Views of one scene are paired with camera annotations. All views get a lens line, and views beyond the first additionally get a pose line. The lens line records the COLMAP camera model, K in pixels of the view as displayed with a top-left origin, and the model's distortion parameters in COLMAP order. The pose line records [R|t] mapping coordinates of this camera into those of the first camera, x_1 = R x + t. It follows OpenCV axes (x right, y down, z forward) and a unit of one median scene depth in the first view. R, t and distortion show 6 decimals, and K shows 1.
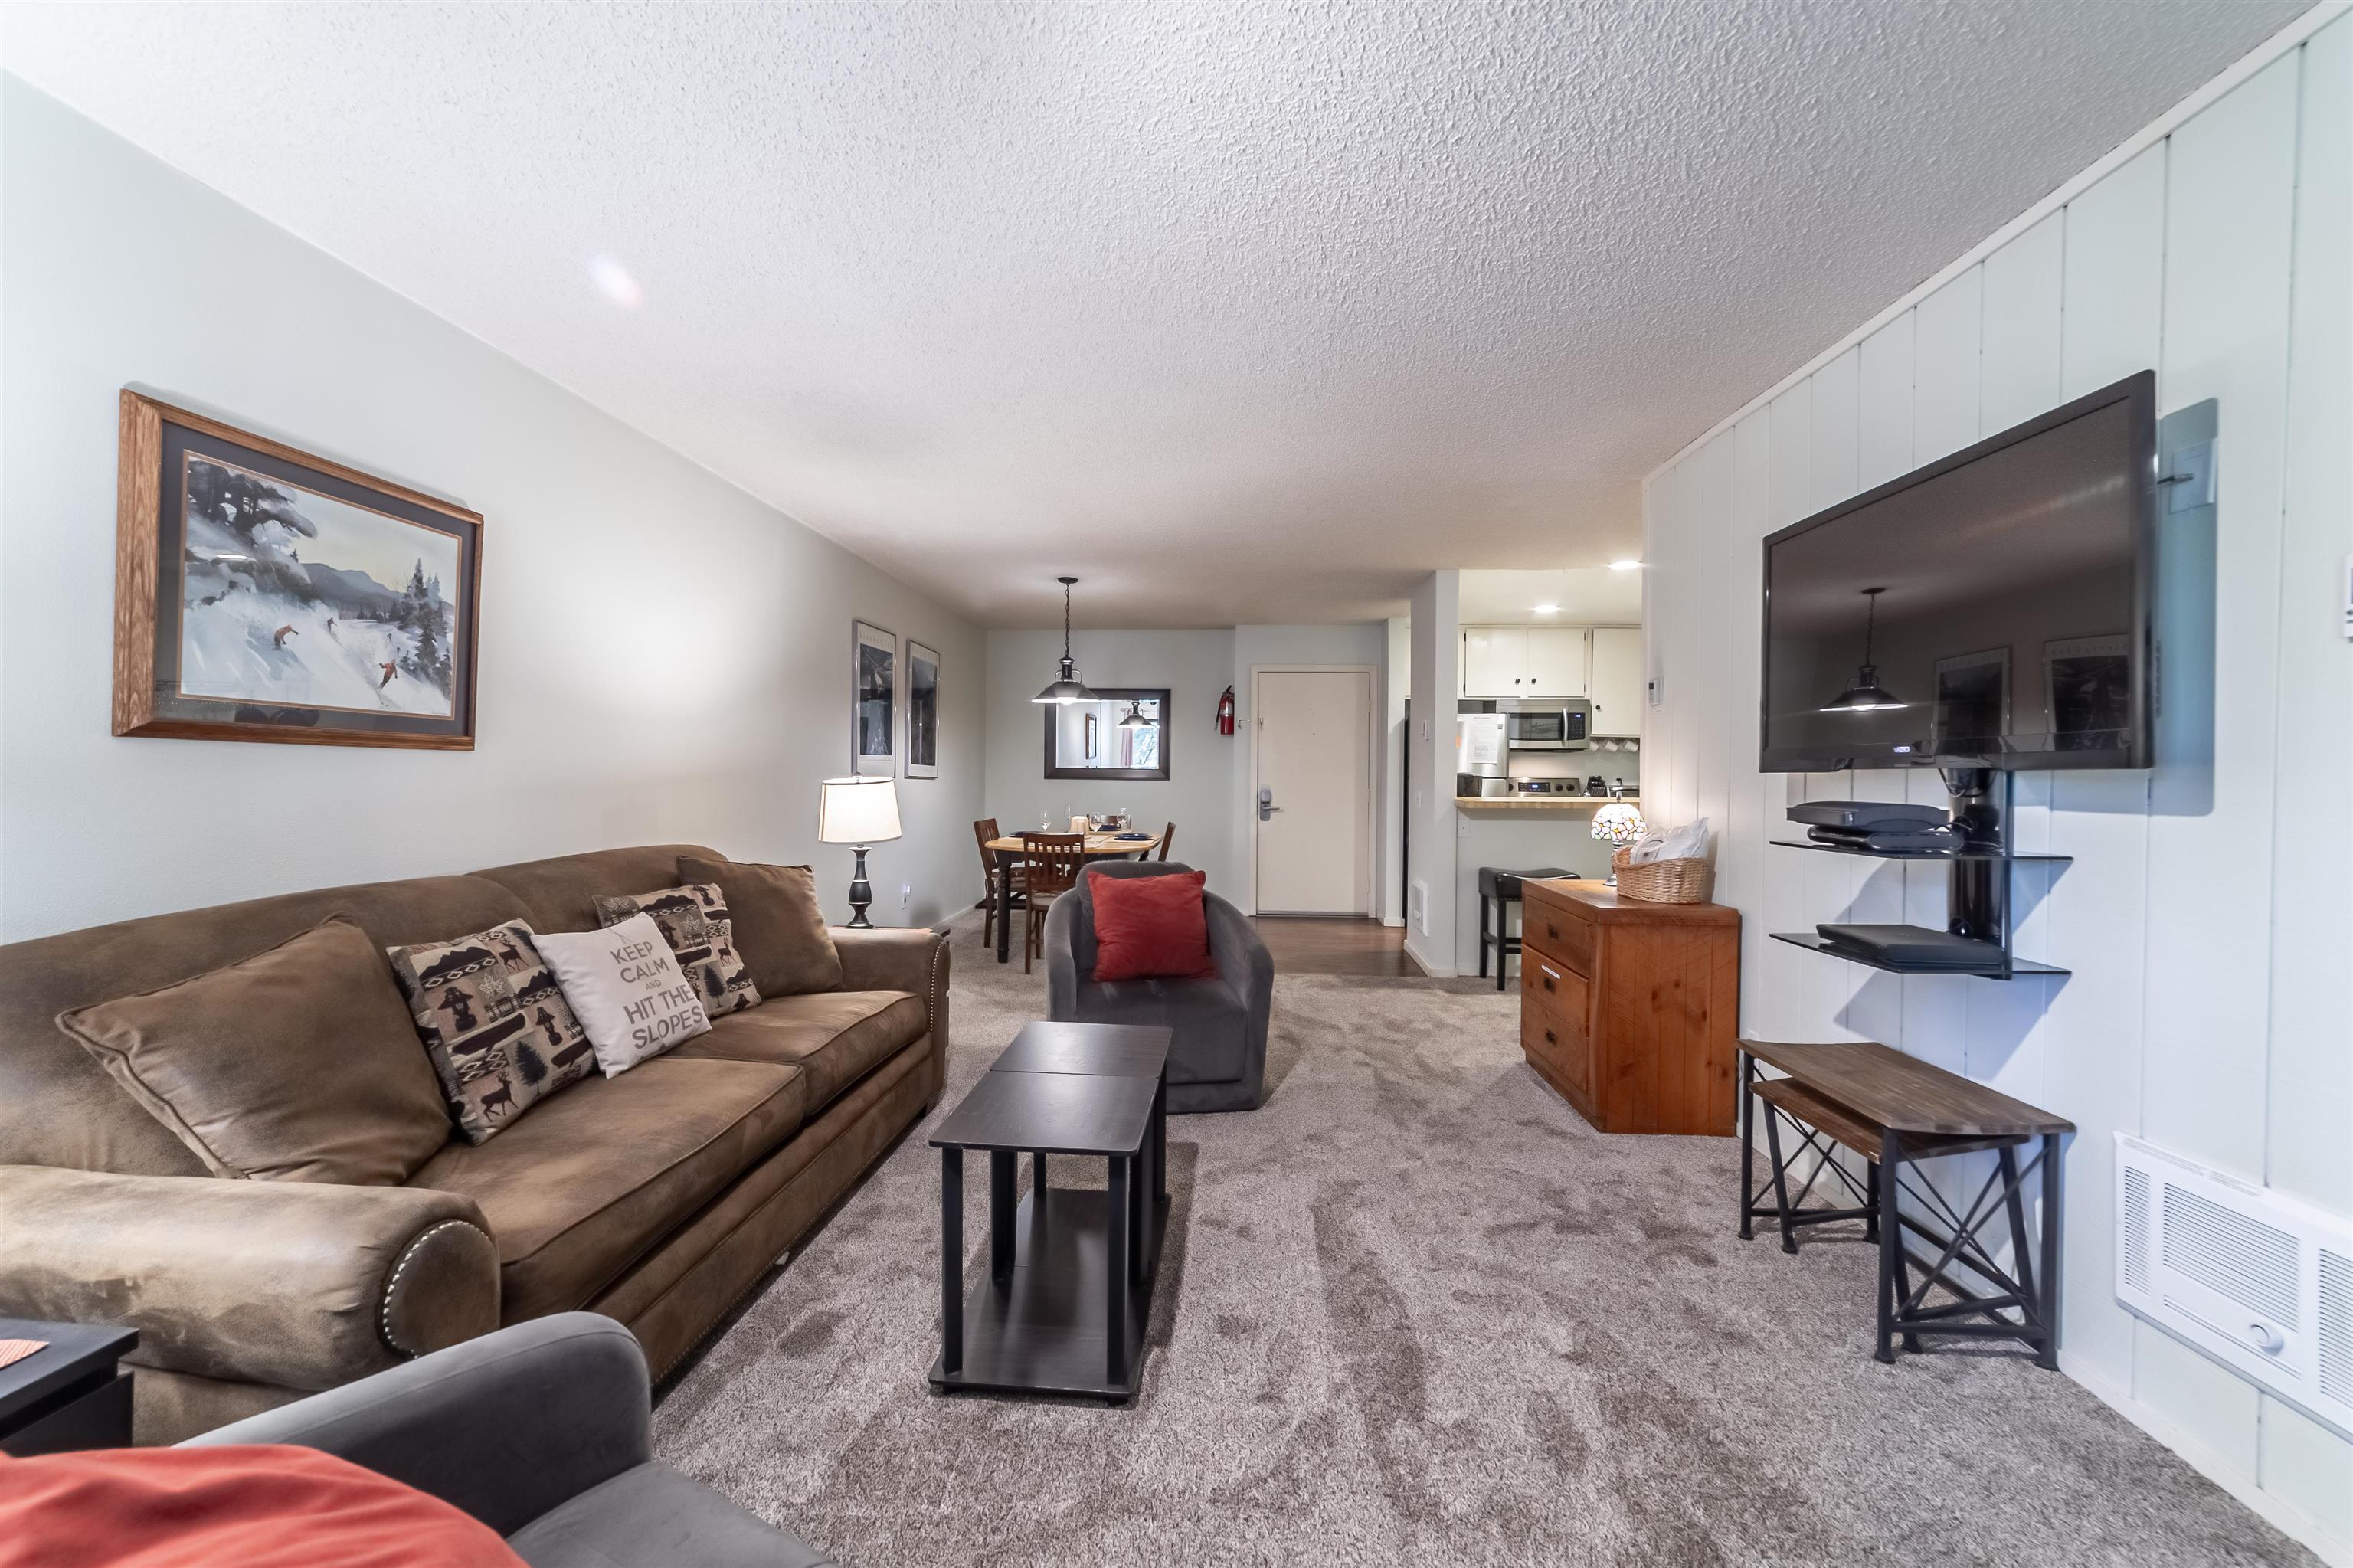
lens RADIAL K [[911.3, 0, 1170.6], [0, 911.3, 780.0], [0, 0, 1]] dist [-0.015348, 0.005135]
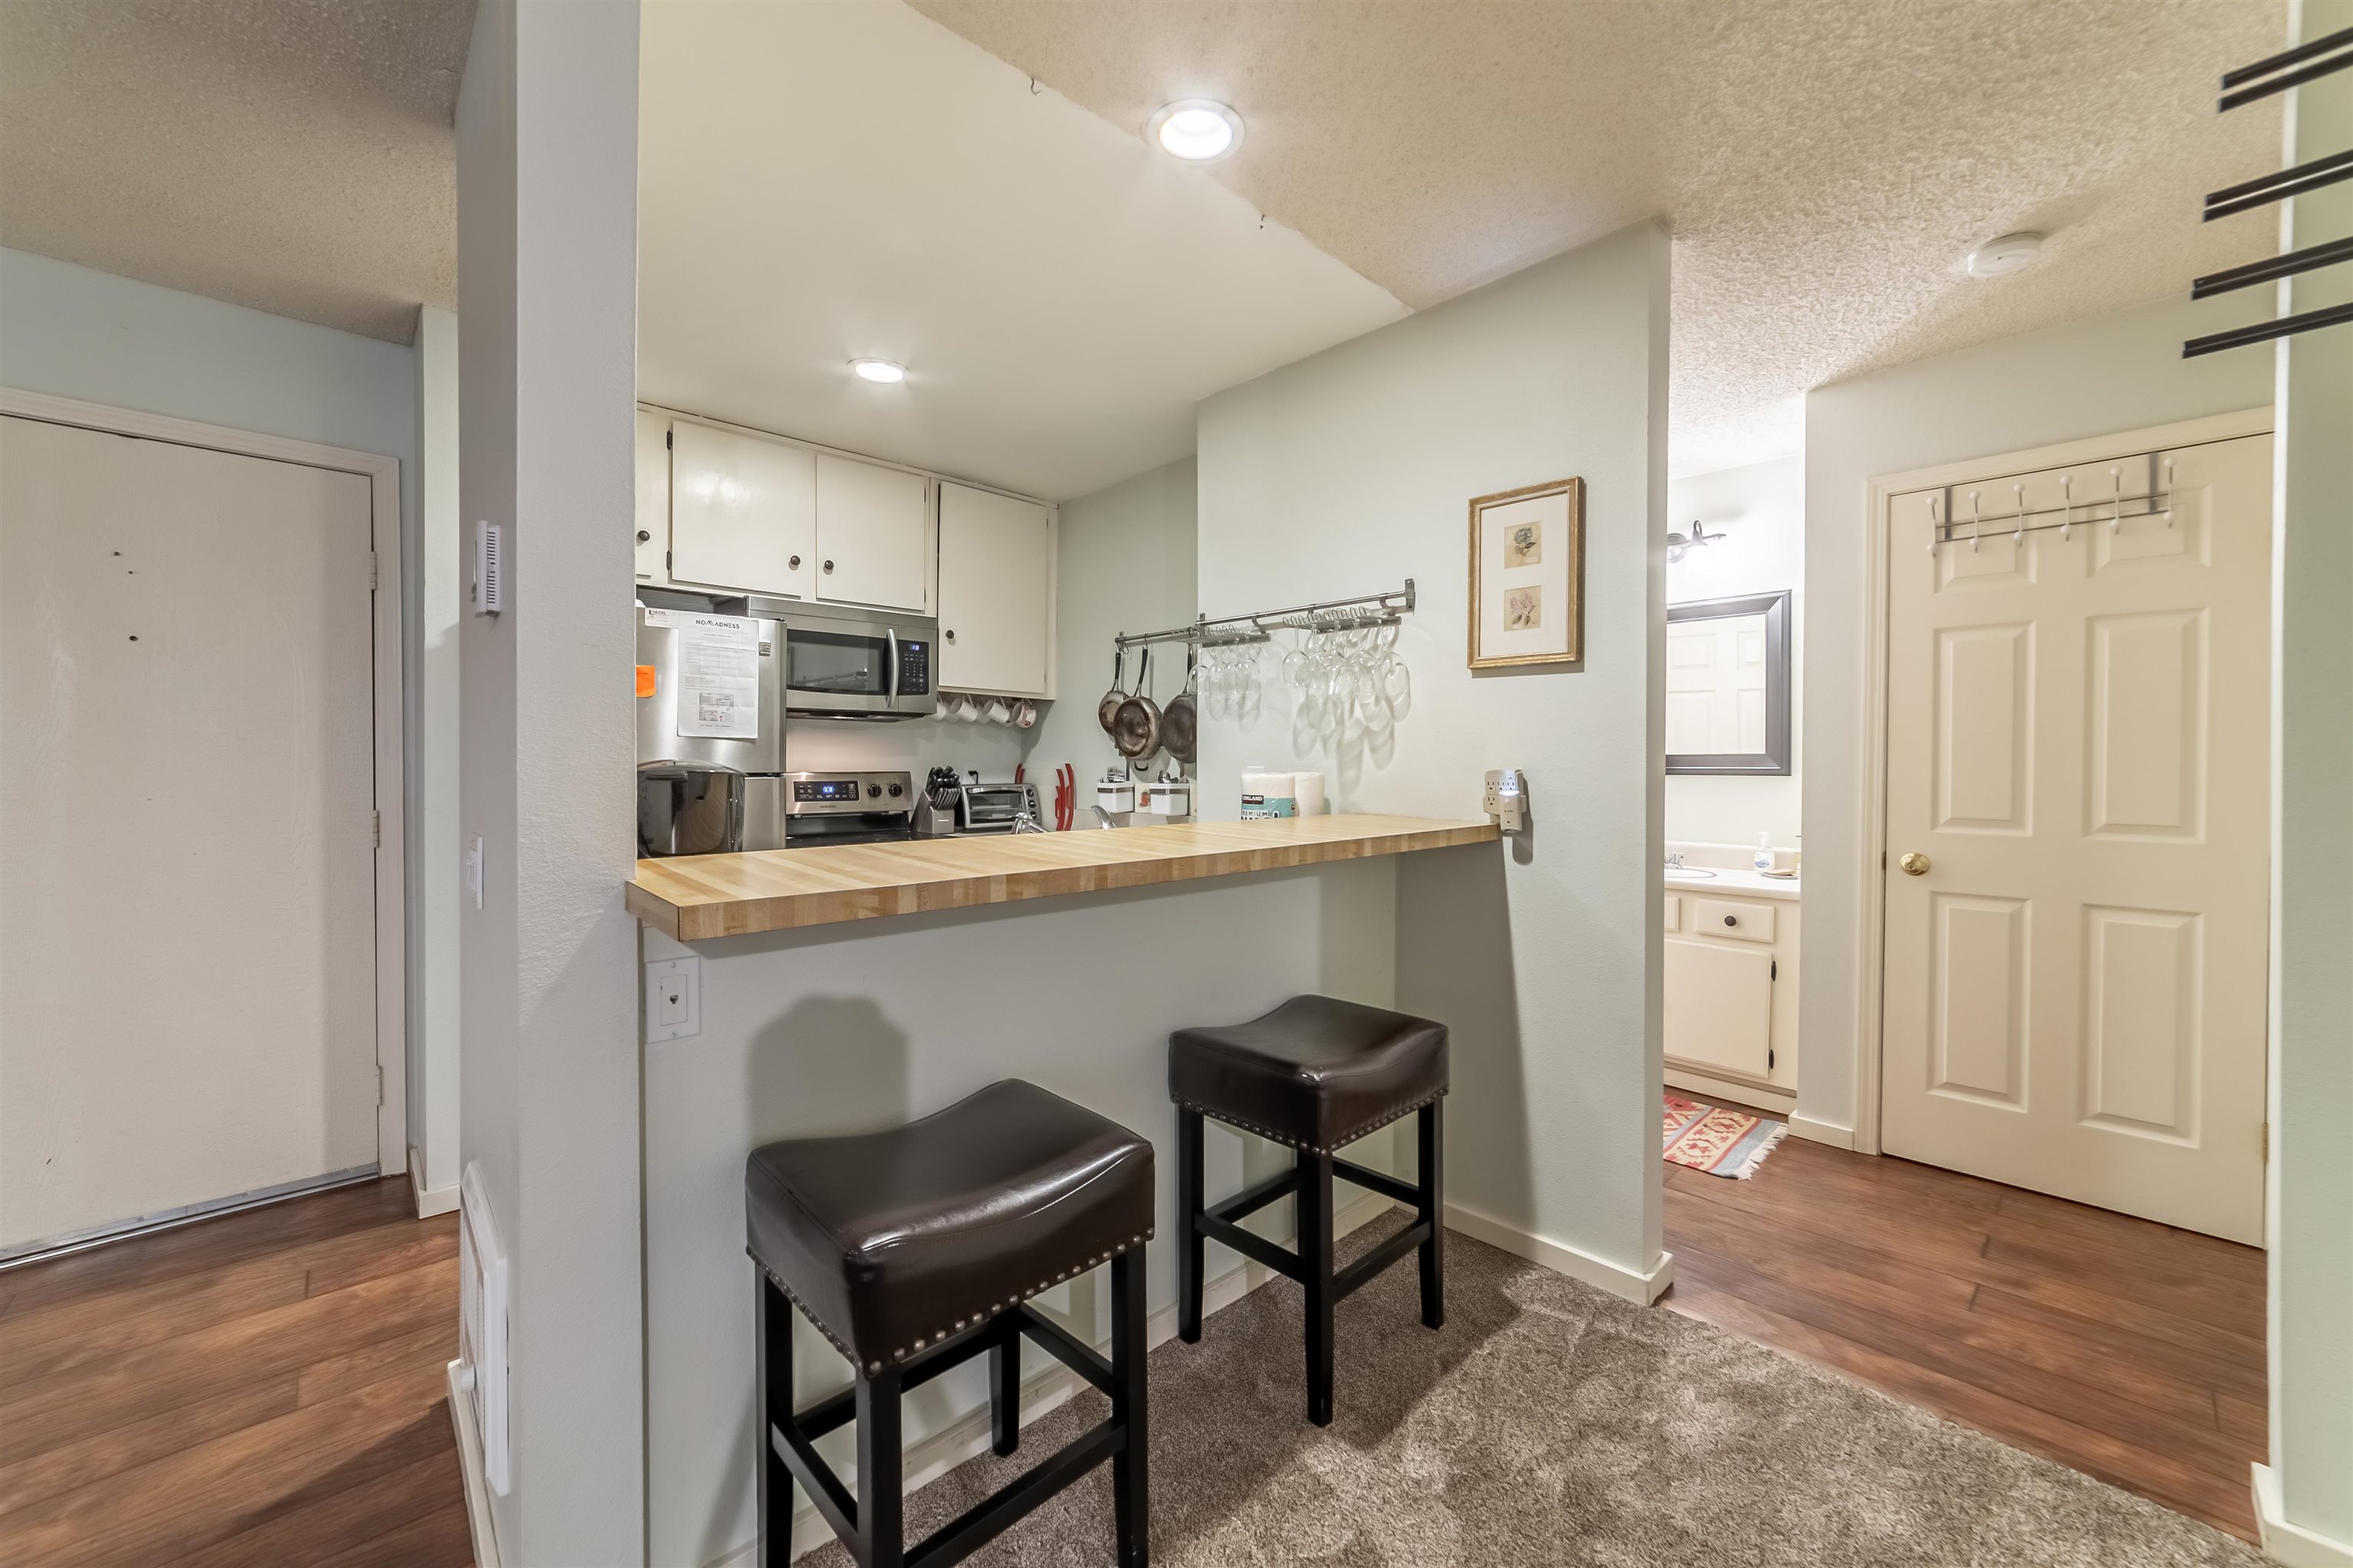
lens RADIAL K [[911.3, 0, 1179.8], [0, 911.3, 774.4], [0, 0, 1]] dist [-0.015348, 0.005135]
pose [[0.681746, -0.013164, 0.731470, 0.181508], [0.007037, 0.999910, 0.011437, -0.005347], [-0.731555, -0.002650, 0.681777, 0.556347]]
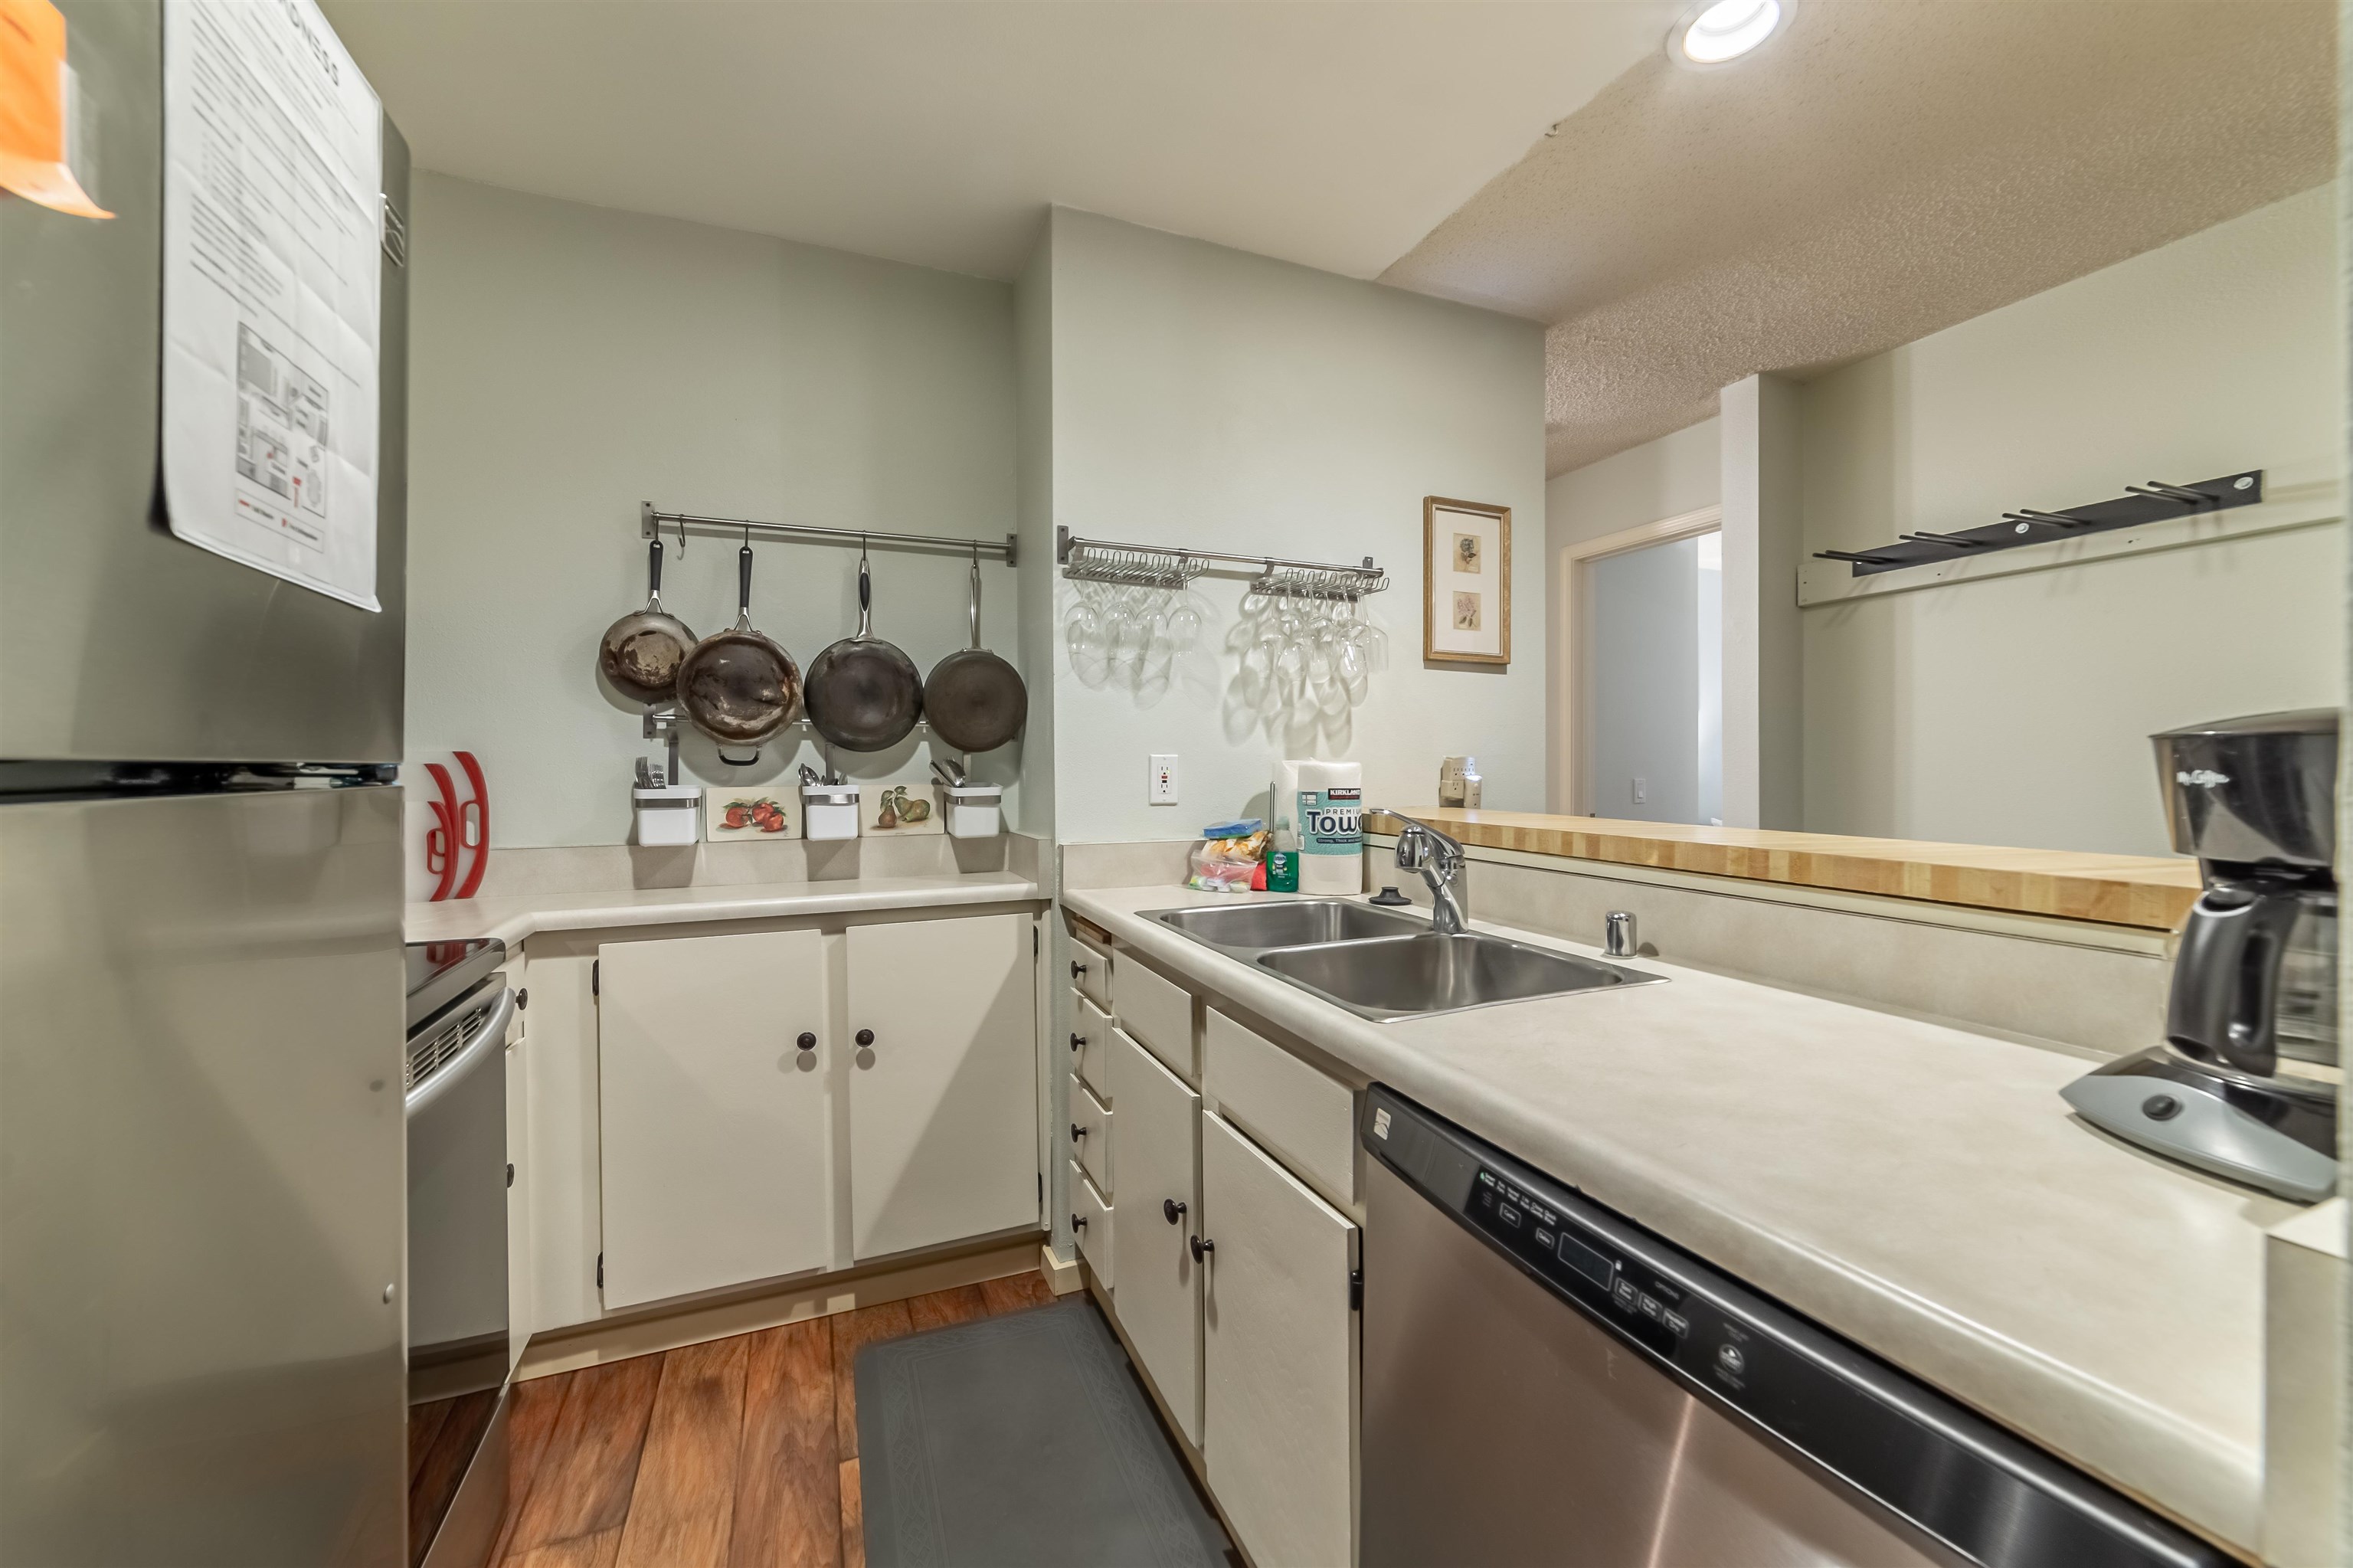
lens RADIAL K [[911.3, 0, 1179.8], [0, 911.3, 769.4], [0, 0, 1]] dist [-0.015348, 0.005135]
pose [[-0.443735, -0.011146, 0.896089, 0.227805], [0.006438, 0.999857, 0.015624, -0.003787], [-0.896135, 0.012702, -0.443600, 0.925696]]
